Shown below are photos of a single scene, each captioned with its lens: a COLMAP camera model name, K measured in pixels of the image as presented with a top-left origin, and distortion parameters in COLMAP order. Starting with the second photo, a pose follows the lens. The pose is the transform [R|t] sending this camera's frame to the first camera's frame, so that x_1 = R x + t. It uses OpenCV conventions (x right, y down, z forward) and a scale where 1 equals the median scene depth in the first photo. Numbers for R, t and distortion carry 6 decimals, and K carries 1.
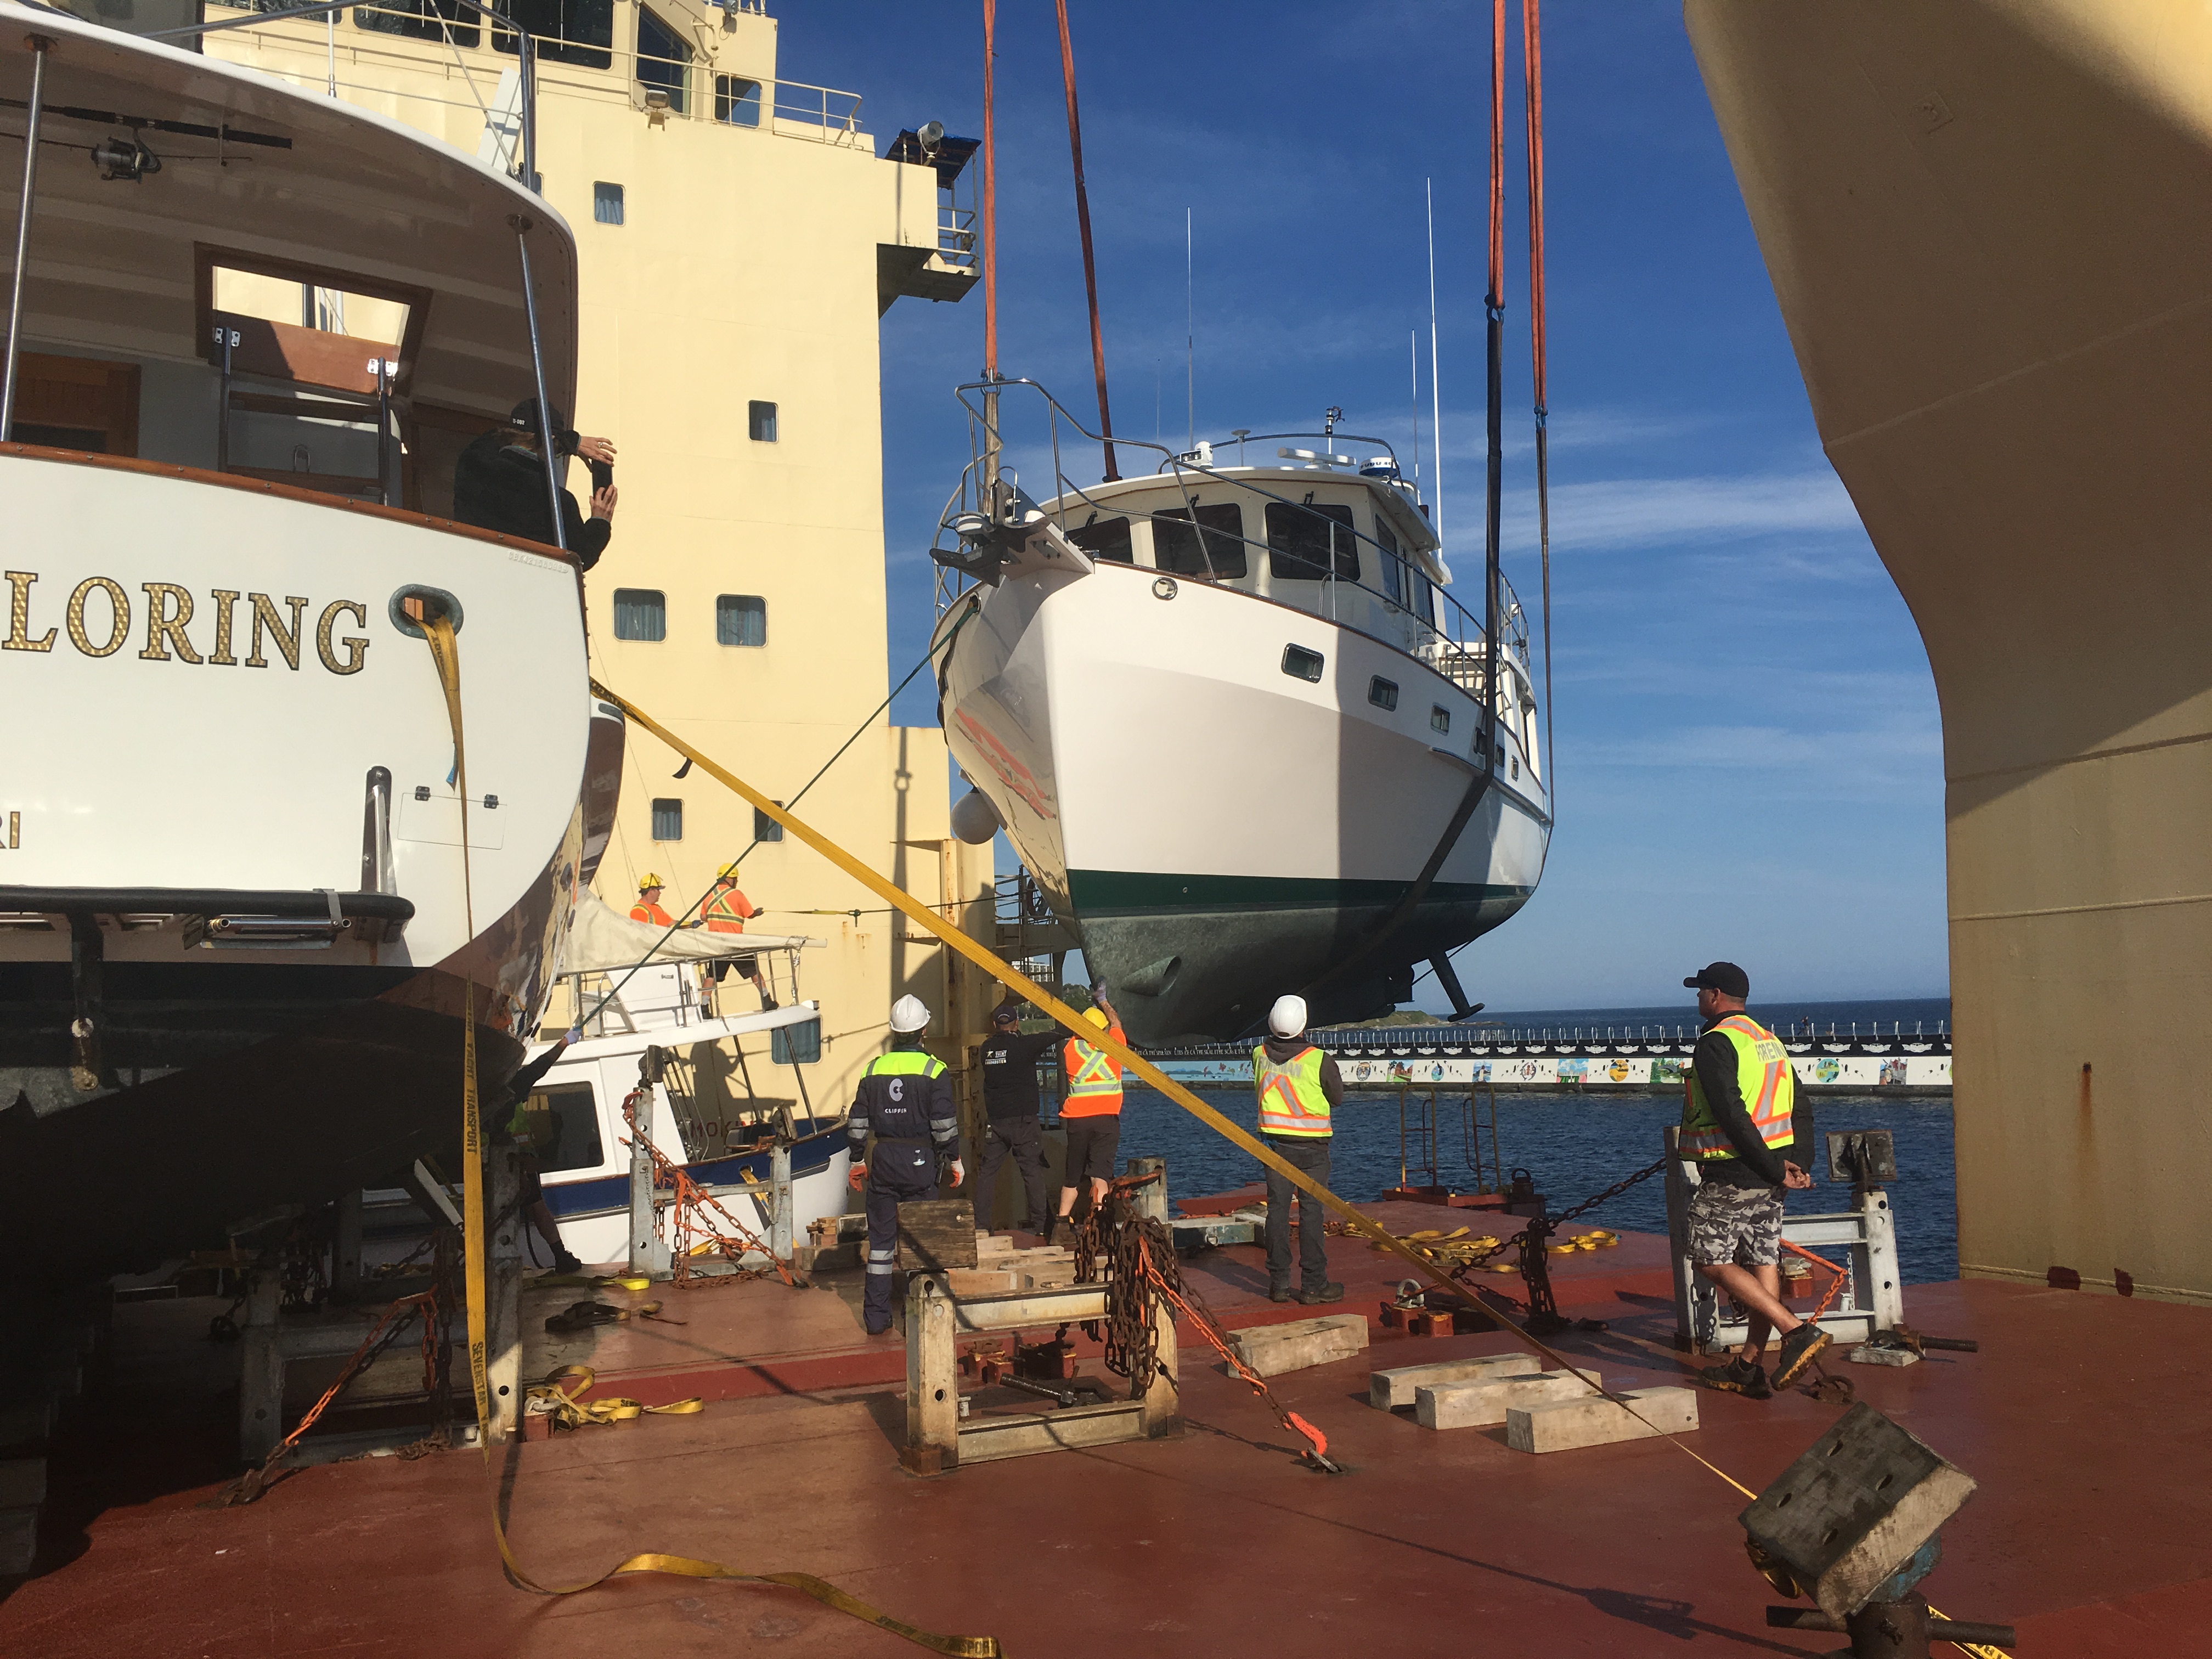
lens RADIAL K [[1877.0, 0, 1096.8], [0, 1877.0, 815.4], [0, 0, 1]] dist [0.069093, -0.083778]
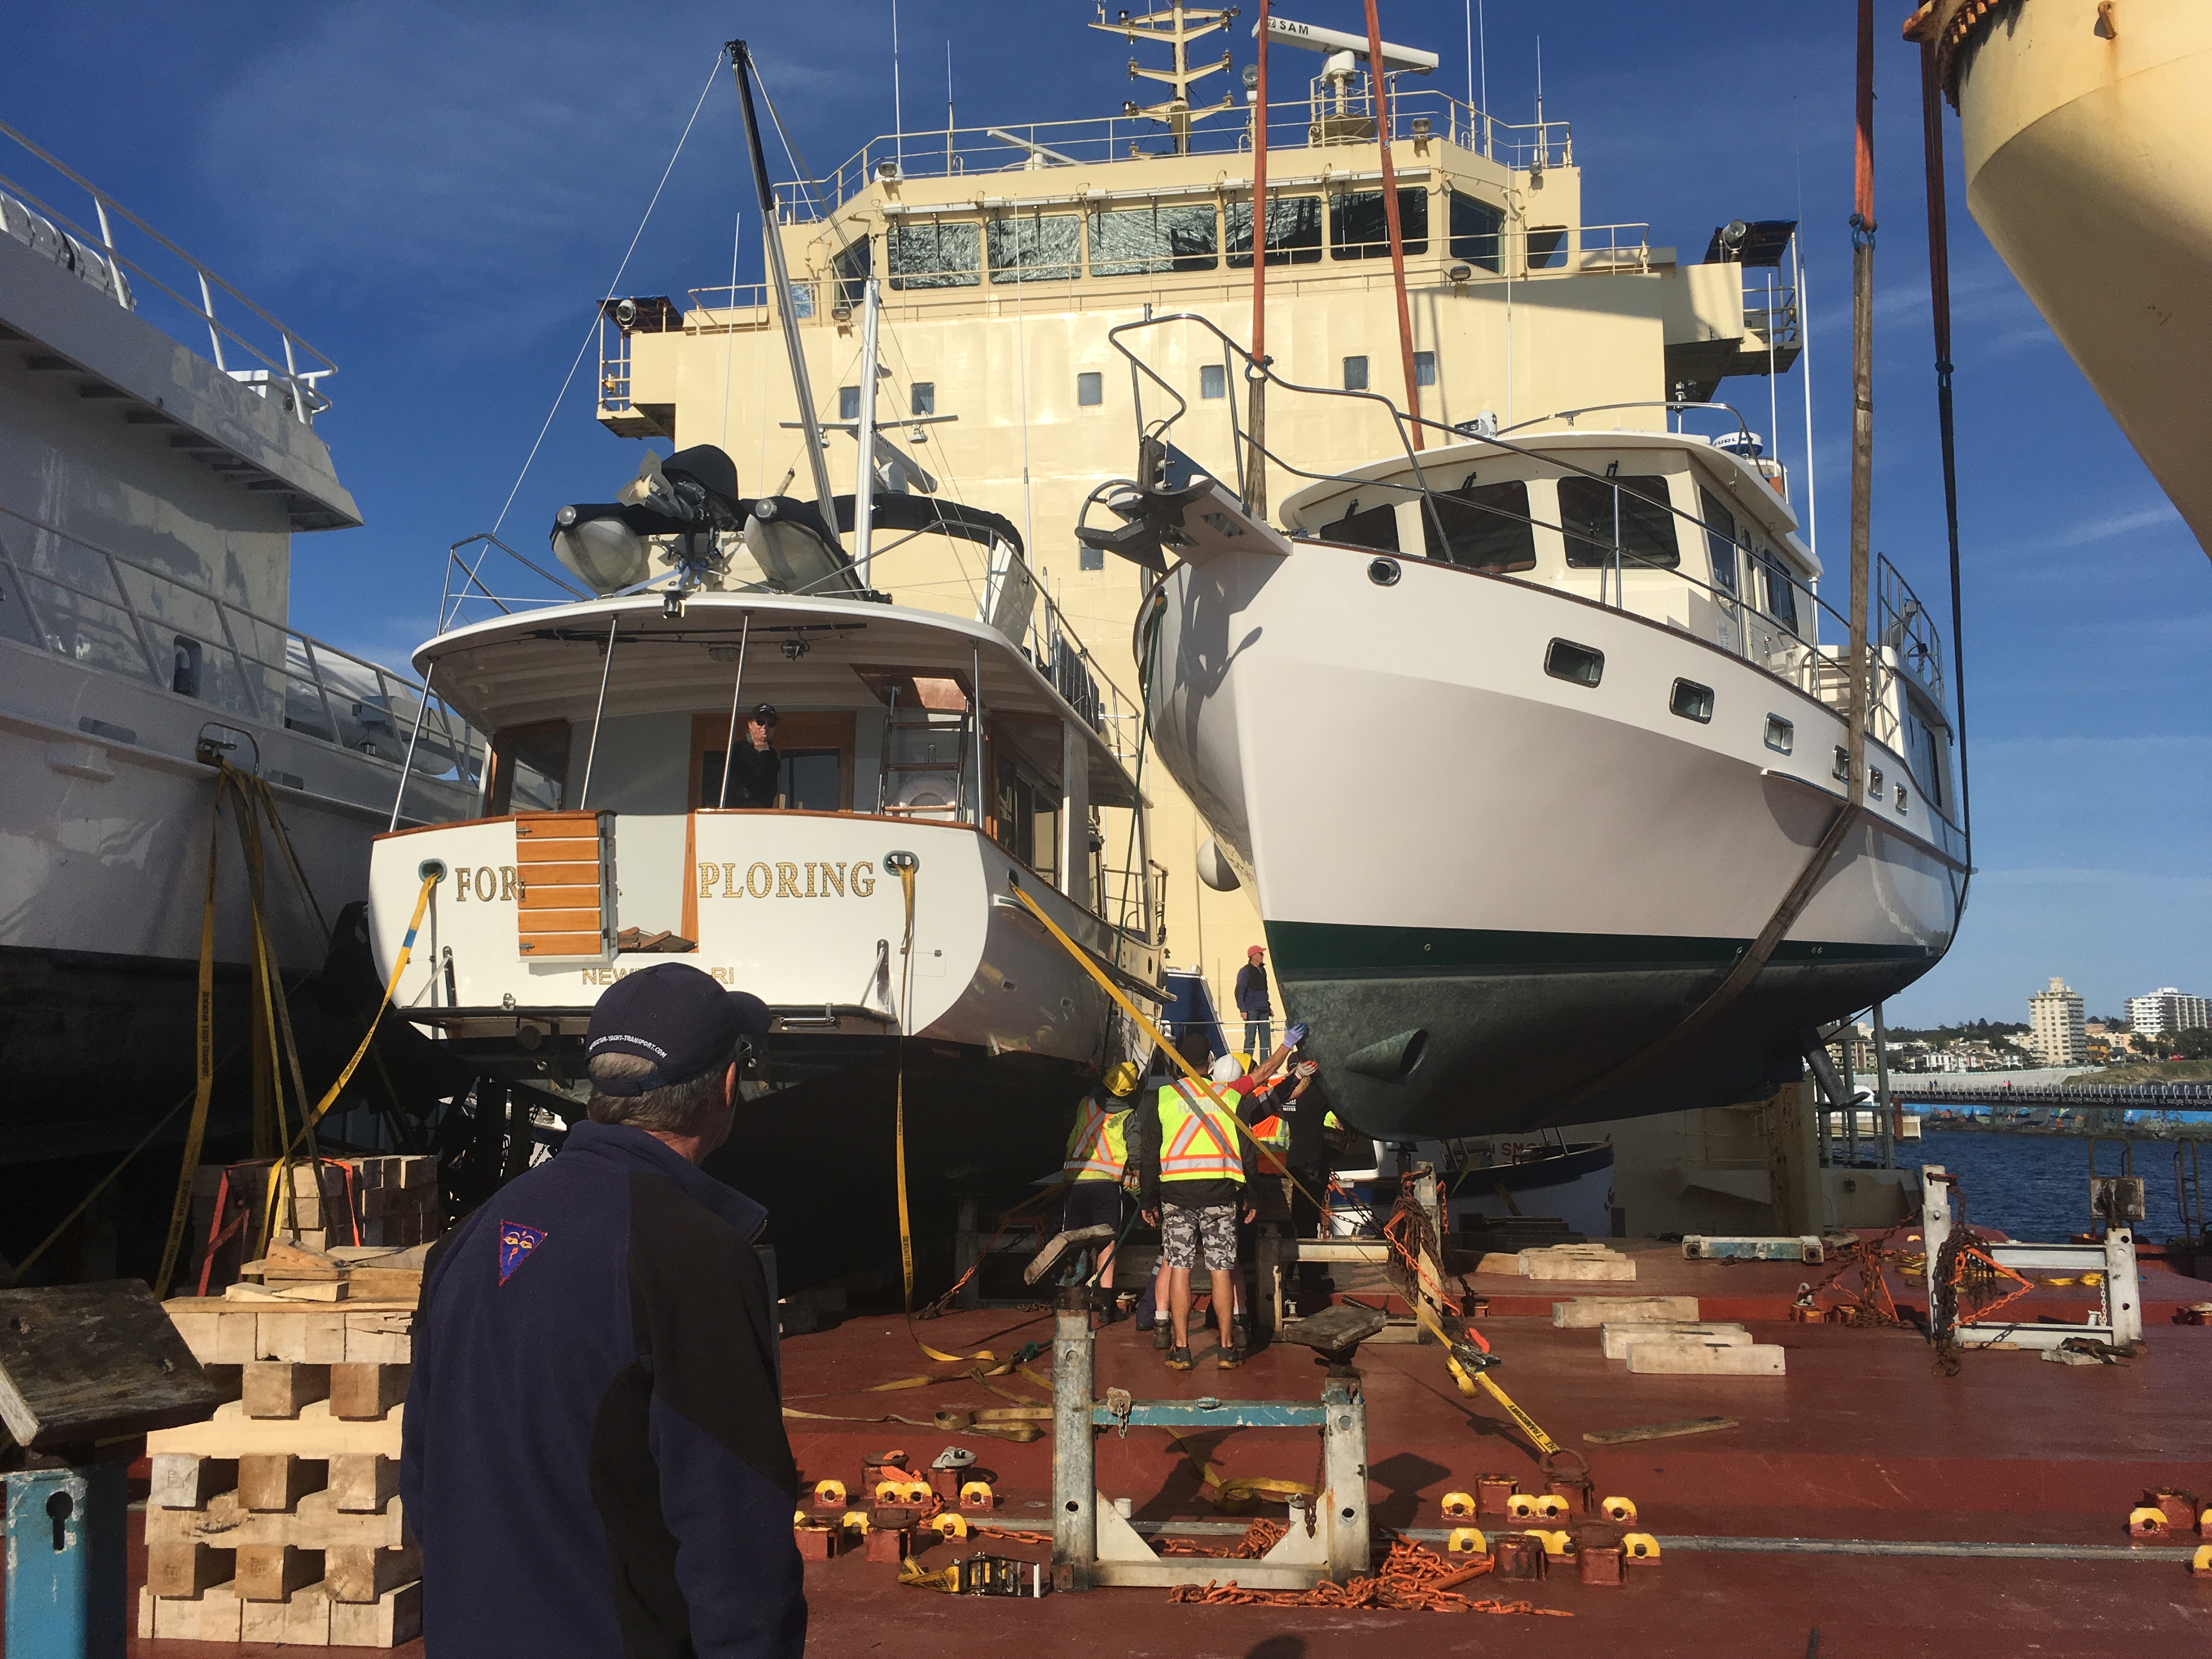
lens RADIAL K [[1877.0, 0, 1065.6], [0, 1877.0, 846.0], [0, 0, 1]] dist [0.069093, -0.083778]
pose [[0.839325, -0.042009, -0.542005, 0.560541], [0.042465, 0.999030, -0.011671, -0.058821], [0.541969, -0.013220, 0.840295, -0.382319]]
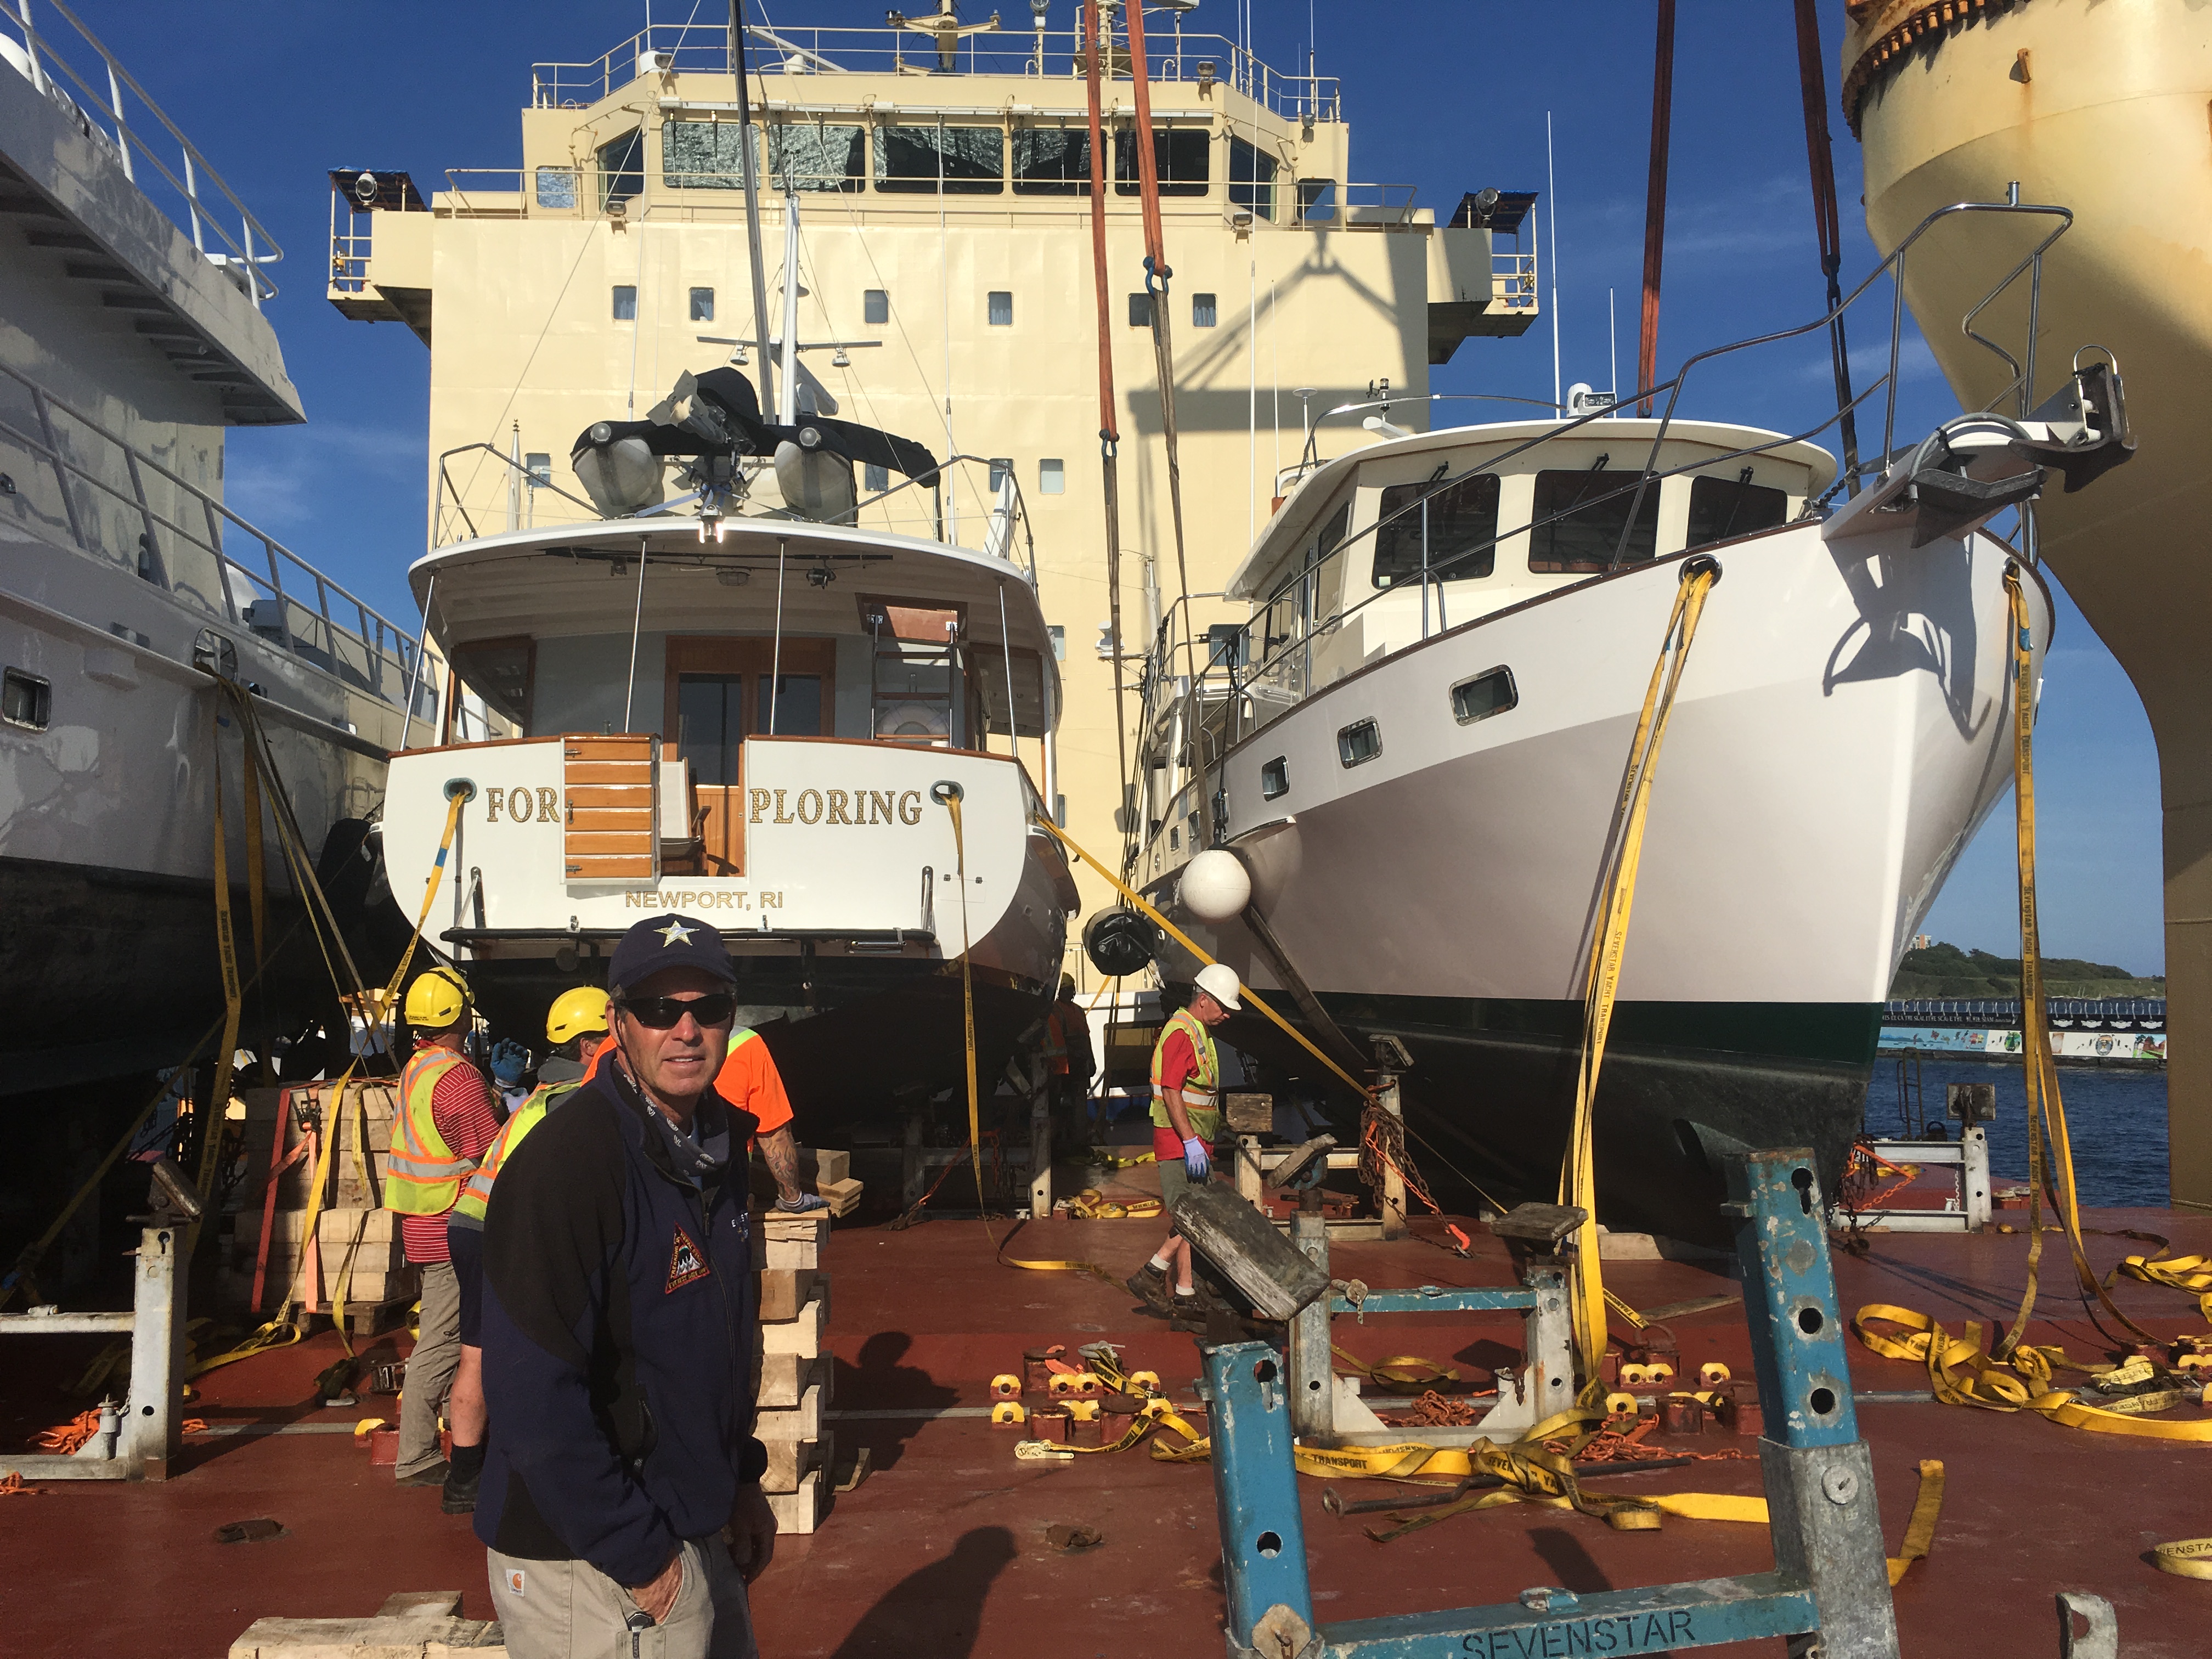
lens RADIAL K [[1877.0, 0, 1057.5], [0, 1877.0, 861.1], [0, 0, 1]] dist [0.069093, -0.083778]
pose [[0.926525, -0.002567, -0.376225, 0.342698], [0.021113, 0.998756, 0.045179, -0.076720], [0.375641, -0.049803, 0.925426, -0.561203]]
